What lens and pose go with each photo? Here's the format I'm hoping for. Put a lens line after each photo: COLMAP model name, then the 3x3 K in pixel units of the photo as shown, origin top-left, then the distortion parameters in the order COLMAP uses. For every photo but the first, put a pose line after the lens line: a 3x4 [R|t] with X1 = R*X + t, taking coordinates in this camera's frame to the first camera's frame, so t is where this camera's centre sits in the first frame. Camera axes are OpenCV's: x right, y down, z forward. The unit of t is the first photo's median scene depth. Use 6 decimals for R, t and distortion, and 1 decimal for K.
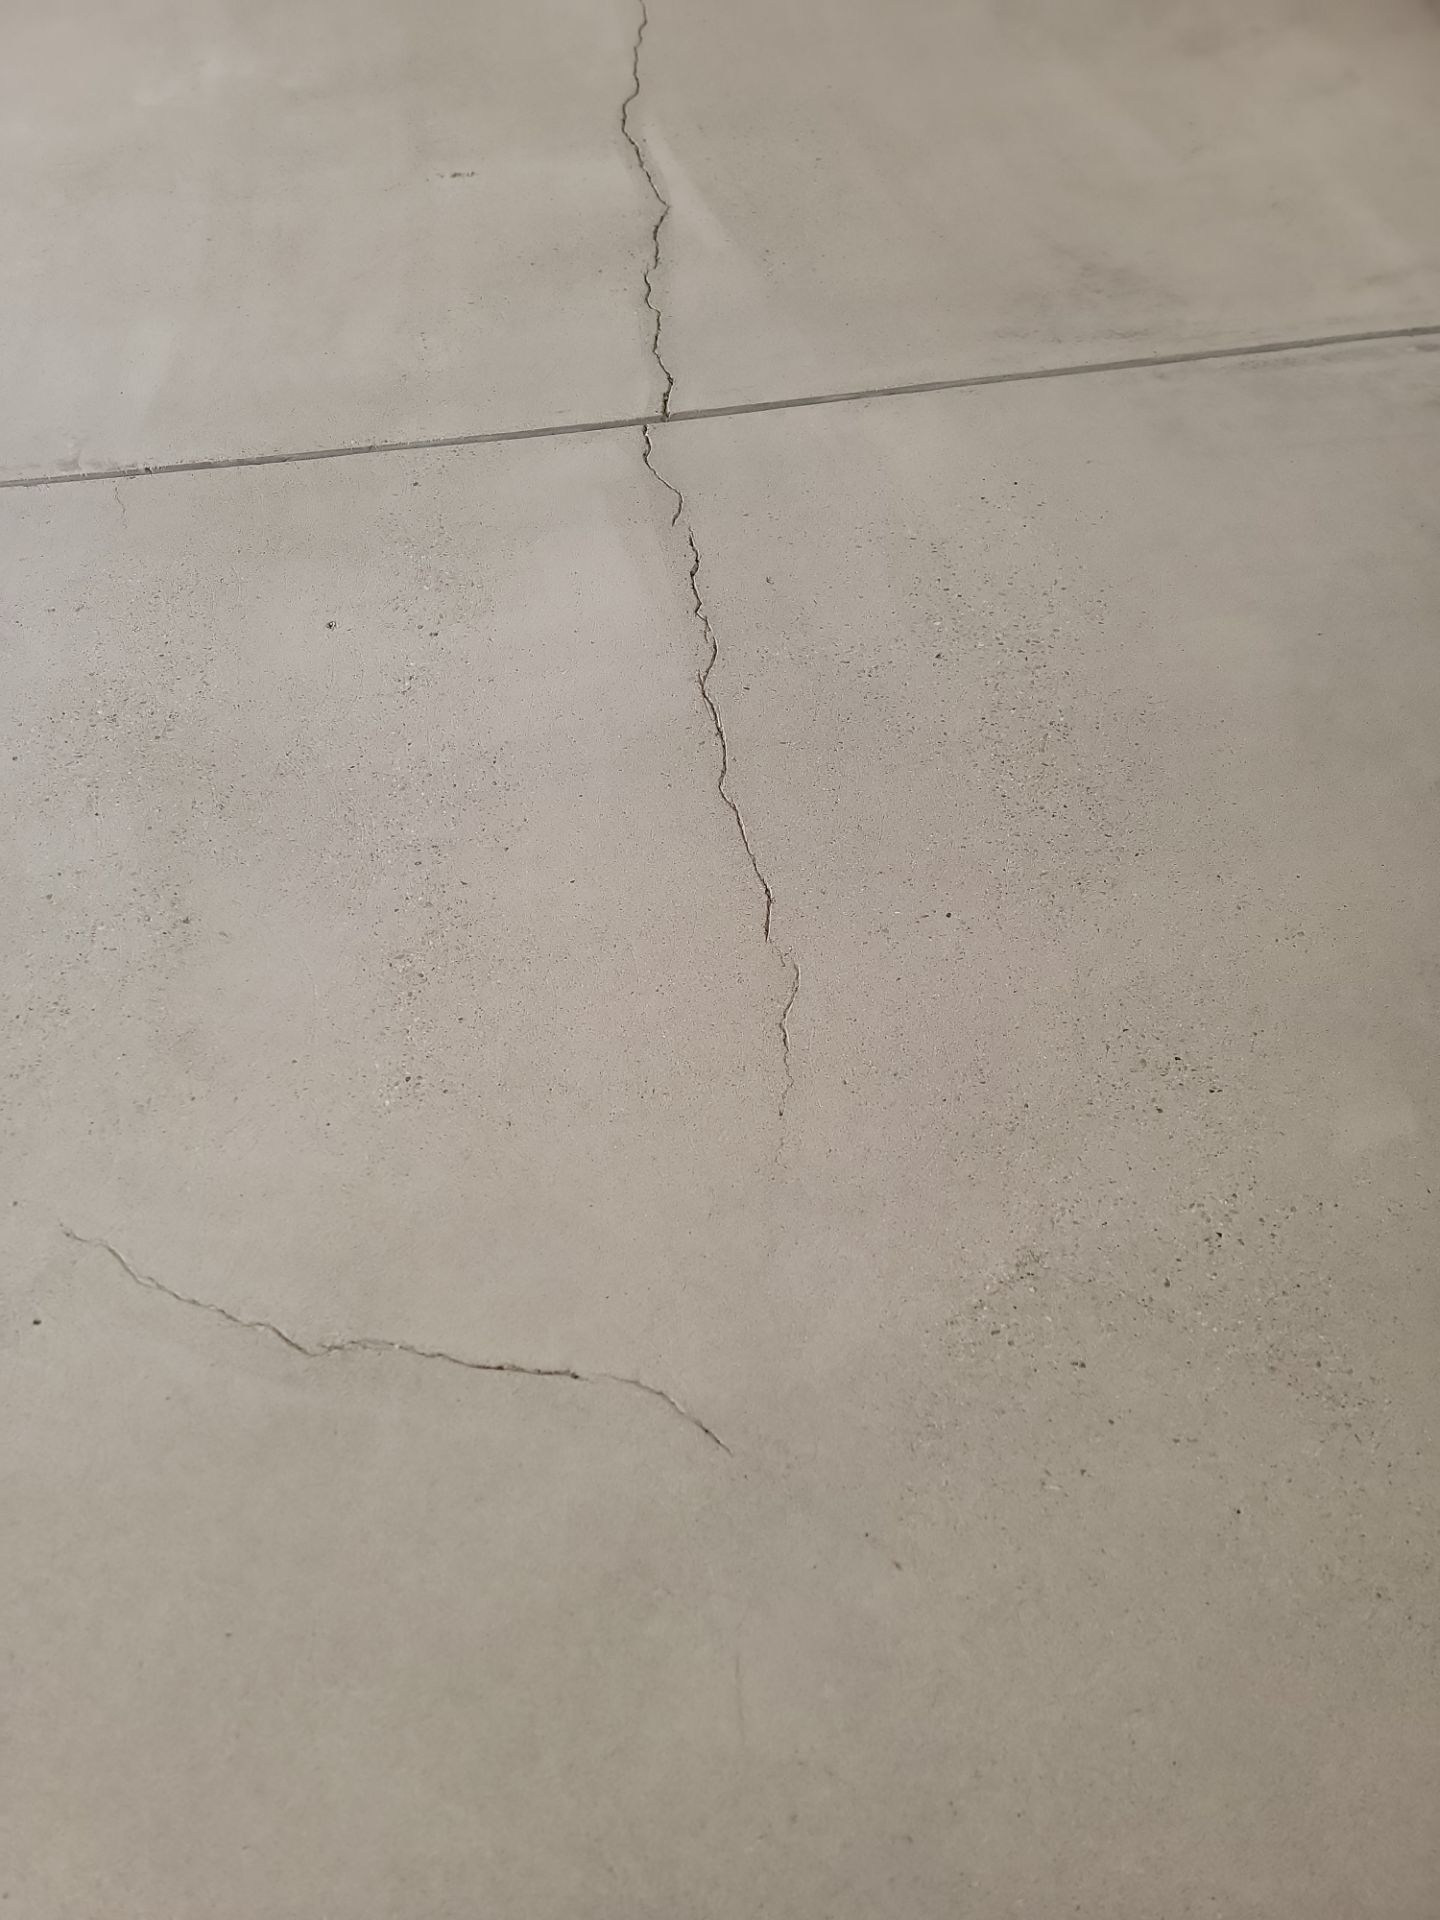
lens RADIAL K [[1349.5, 0, 708.0], [0, 1349.5, 972.5], [0, 0, 1]] dist [0.091414, -0.075155]
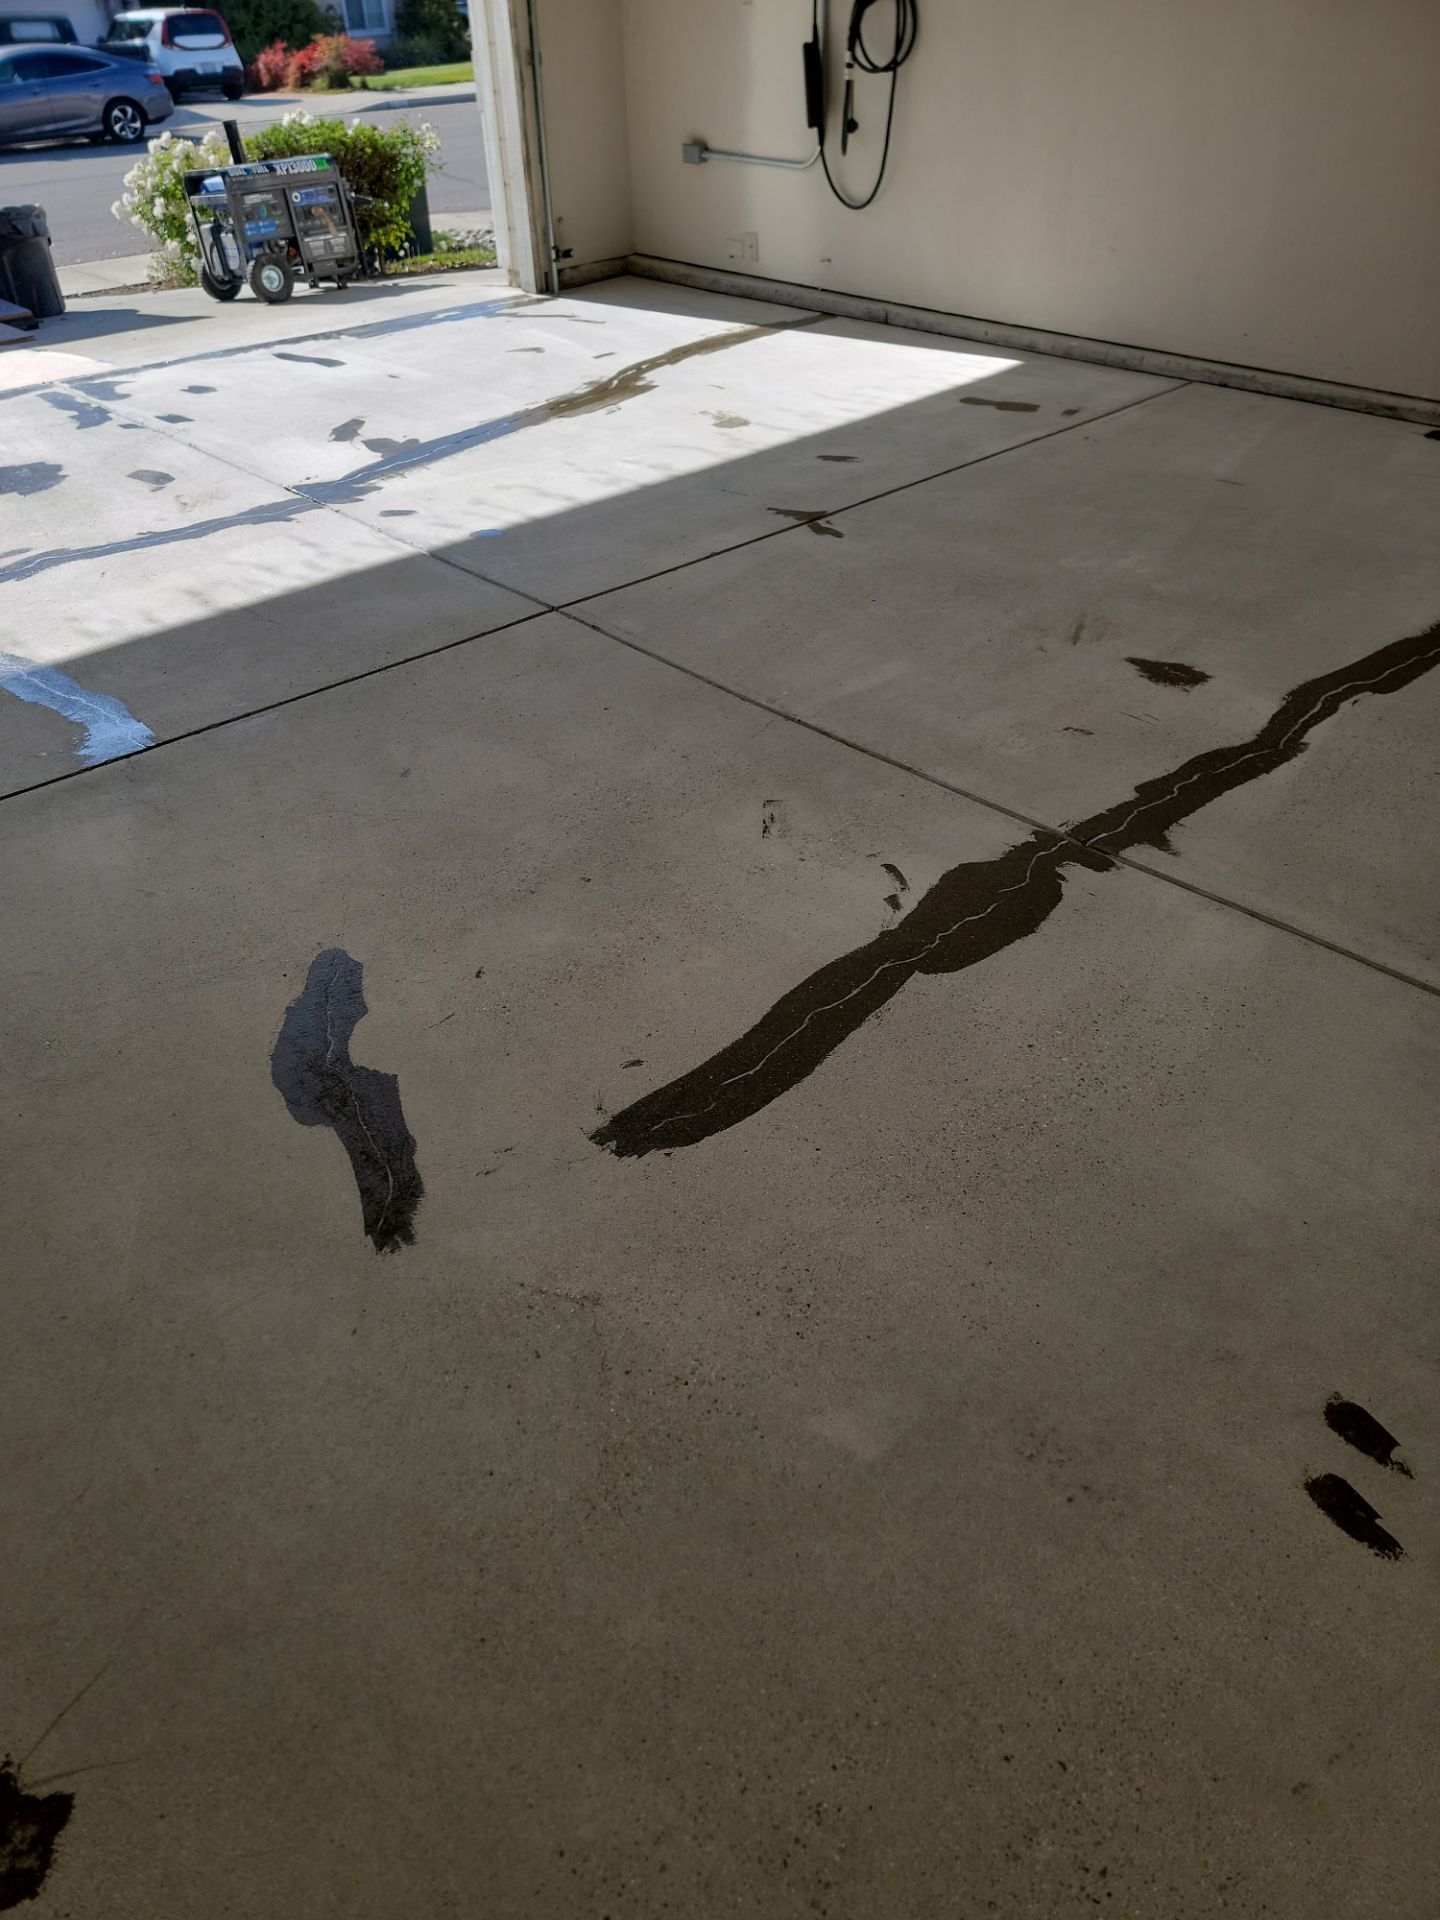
lens RADIAL K [[1349.5, 0, 708.0], [0, 1349.5, 972.5], [0, 0, 1]] dist [0.091414, -0.075155]
pose [[0.587389, 0.502412, -0.634473, 0.994581], [-0.665991, 0.745498, -0.026240, -0.075627], [0.459815, 0.437966, 0.772499, -0.144497]]
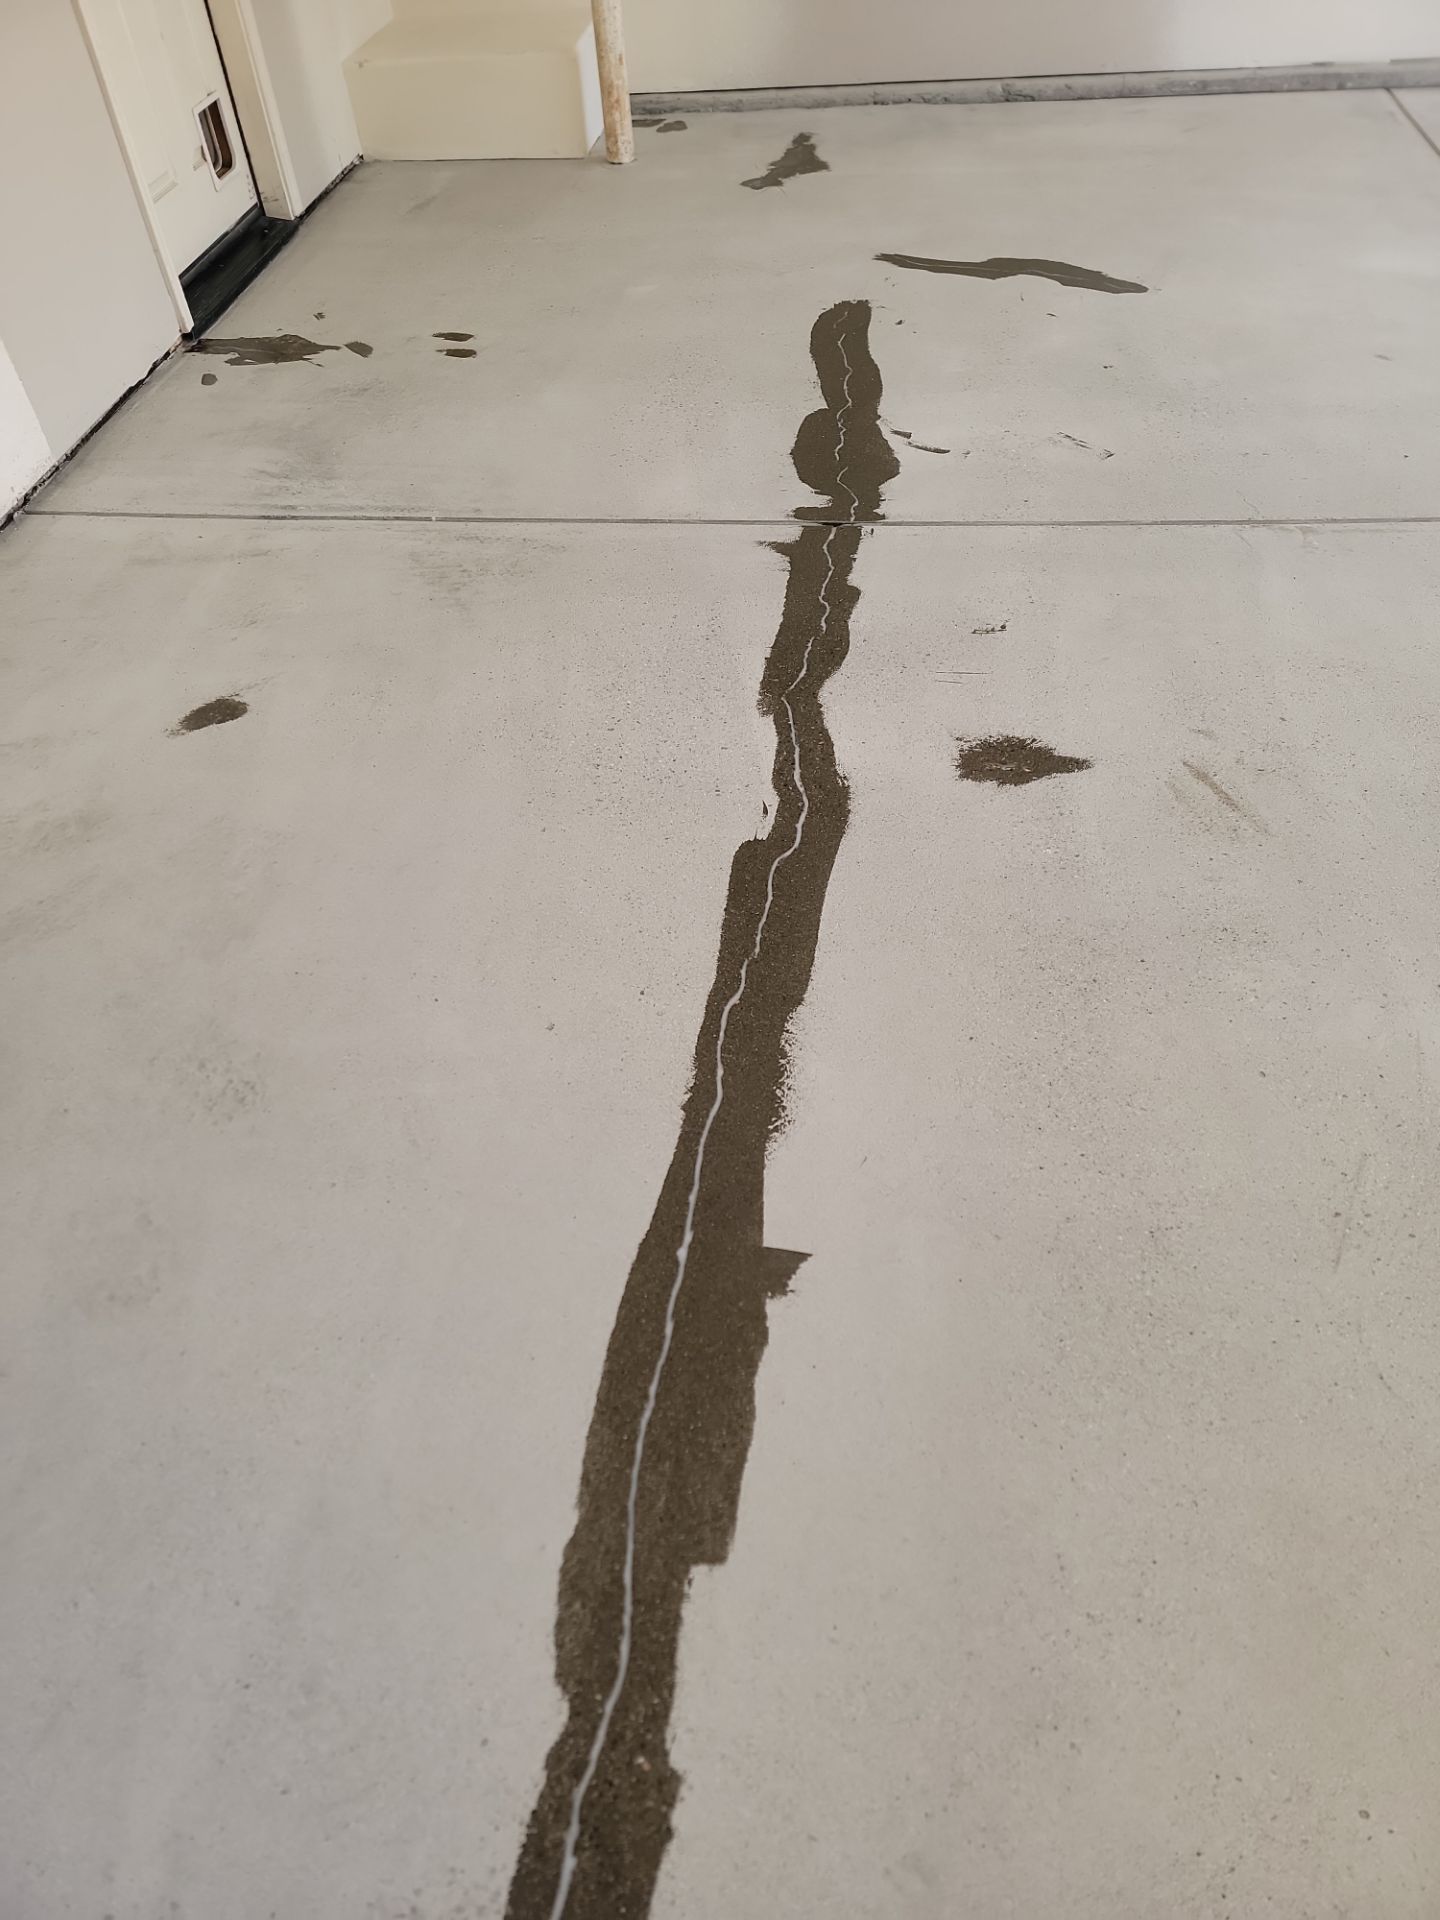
lens RADIAL K [[1349.5, 0, 708.0], [0, 1349.5, 972.5], [0, 0, 1]] dist [0.091414, -0.075155]
pose [[-0.971270, -0.099520, 0.216172, -0.388232], [0.230694, -0.170700, 0.957936, -2.811493], [-0.058433, 0.980284, 0.188754, 1.888094]]
